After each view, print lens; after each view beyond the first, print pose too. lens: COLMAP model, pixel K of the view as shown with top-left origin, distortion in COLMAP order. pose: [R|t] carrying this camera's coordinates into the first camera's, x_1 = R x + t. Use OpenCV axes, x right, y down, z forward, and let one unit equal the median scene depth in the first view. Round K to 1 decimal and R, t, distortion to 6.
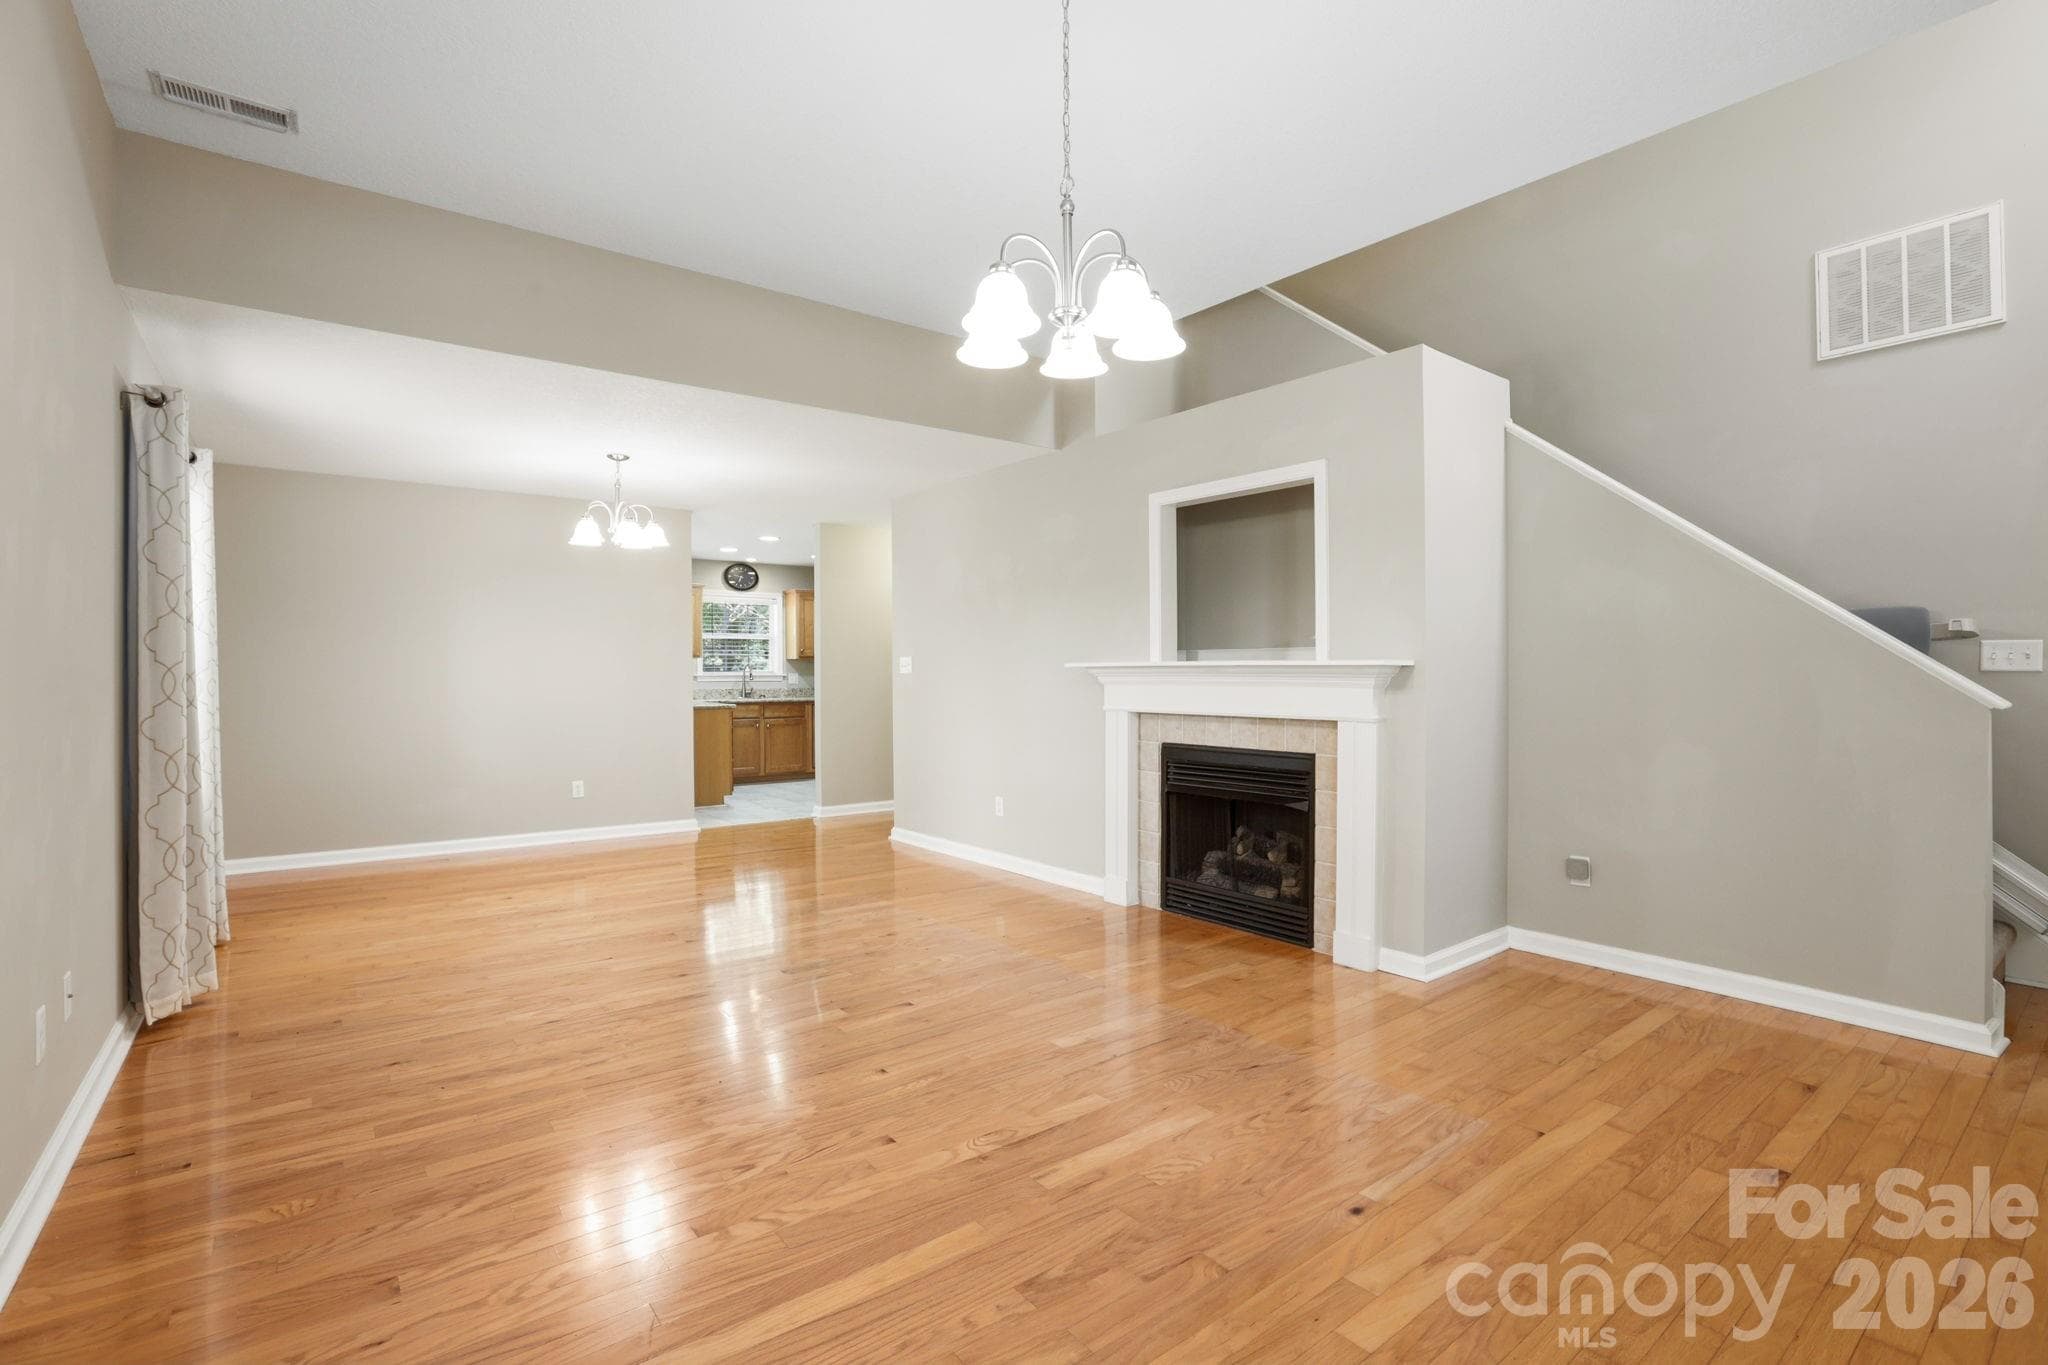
lens RADIAL K [[952.5, 0, 1032.0], [0, 952.5, 678.9], [0, 0, 1]] dist [-0.068682, 0.037288]
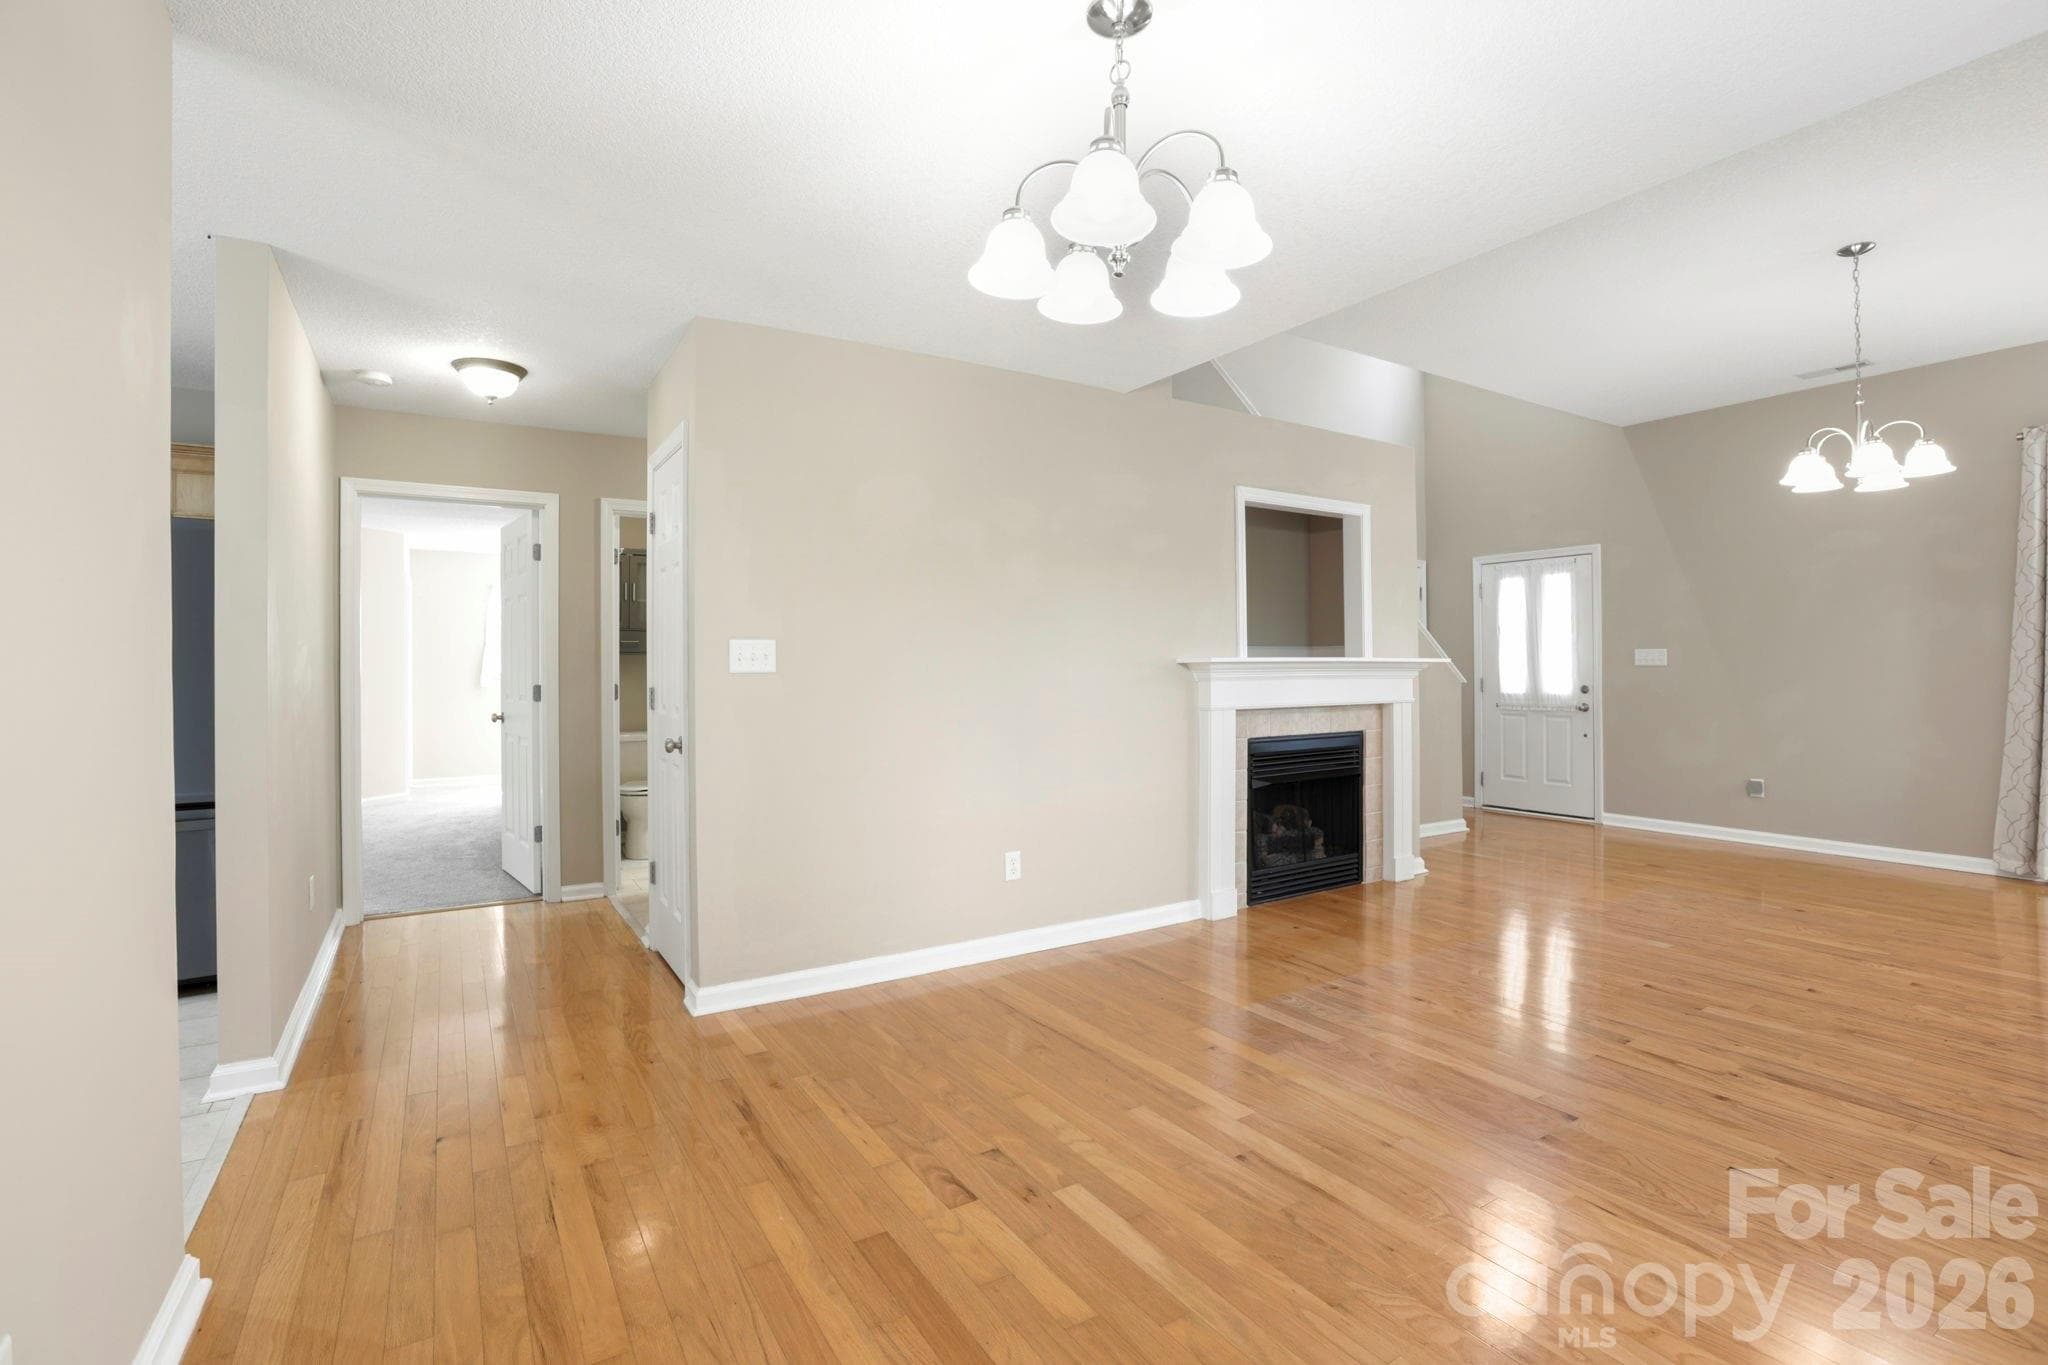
lens RADIAL K [[964.0, 0, 997.9], [0, 964.0, 660.1], [0, 0, 1]] dist [-0.043281, 0.014663]
pose [[0.098365, 0.009257, 0.995107, -1.022769], [0.012543, 0.999866, -0.010541, -0.009174], [-0.995071, 0.013519, 0.098235, 1.330218]]
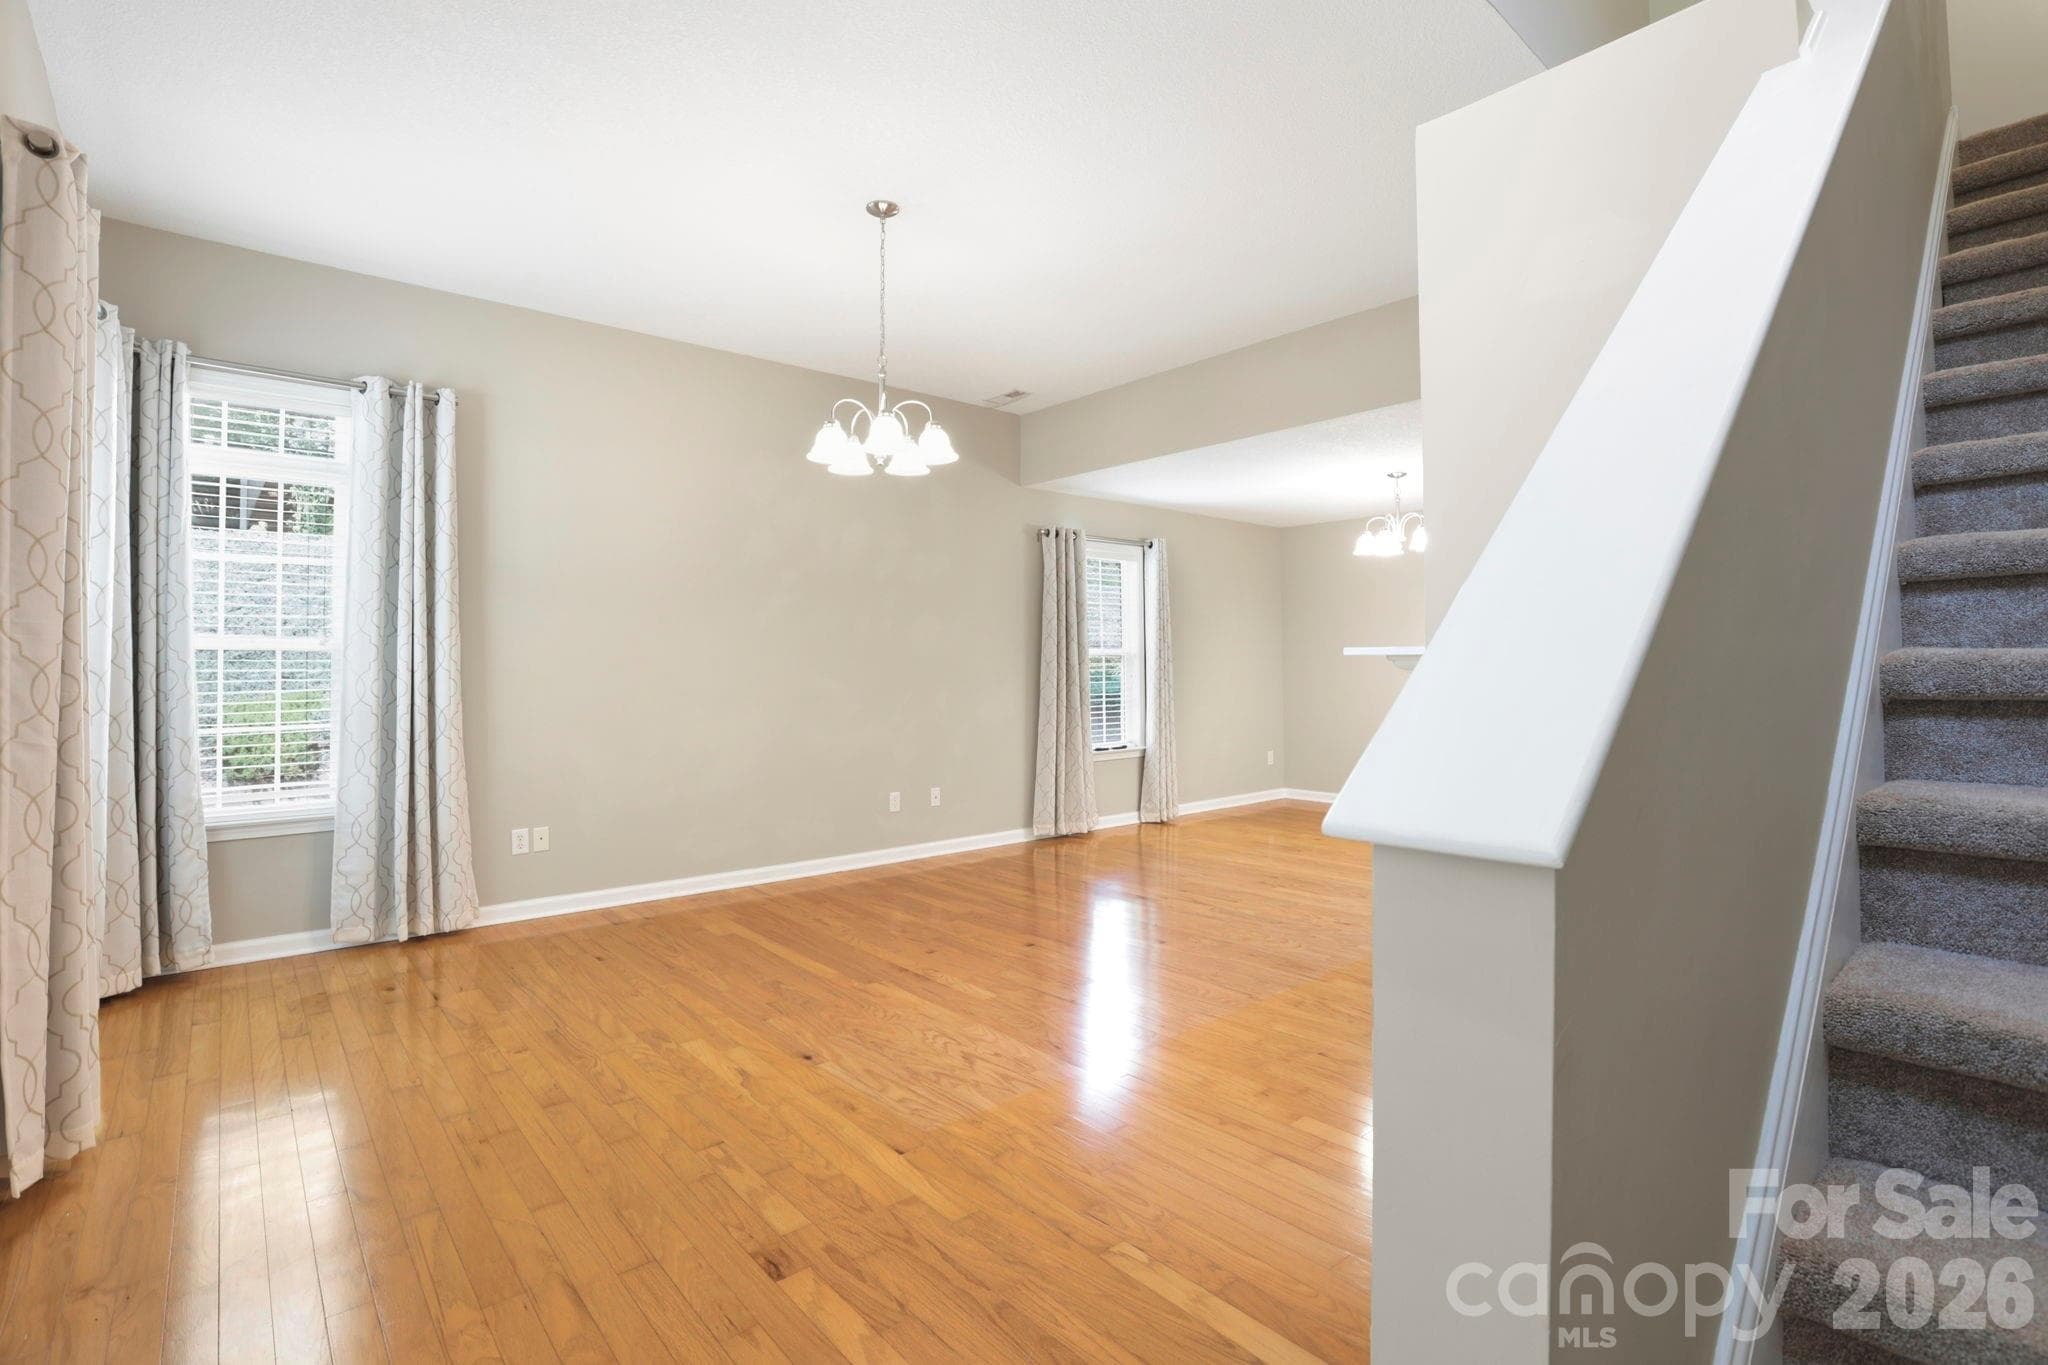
lens RADIAL K [[964.0, 0, 997.9], [0, 964.0, 660.1], [0, 0, 1]] dist [-0.043281, 0.014663]
pose [[0.021626, -0.006232, -0.999747, 0.895614], [0.001942, 0.999979, -0.006191, -0.005918], [0.999764, -0.001807, 0.021638, 0.629739]]
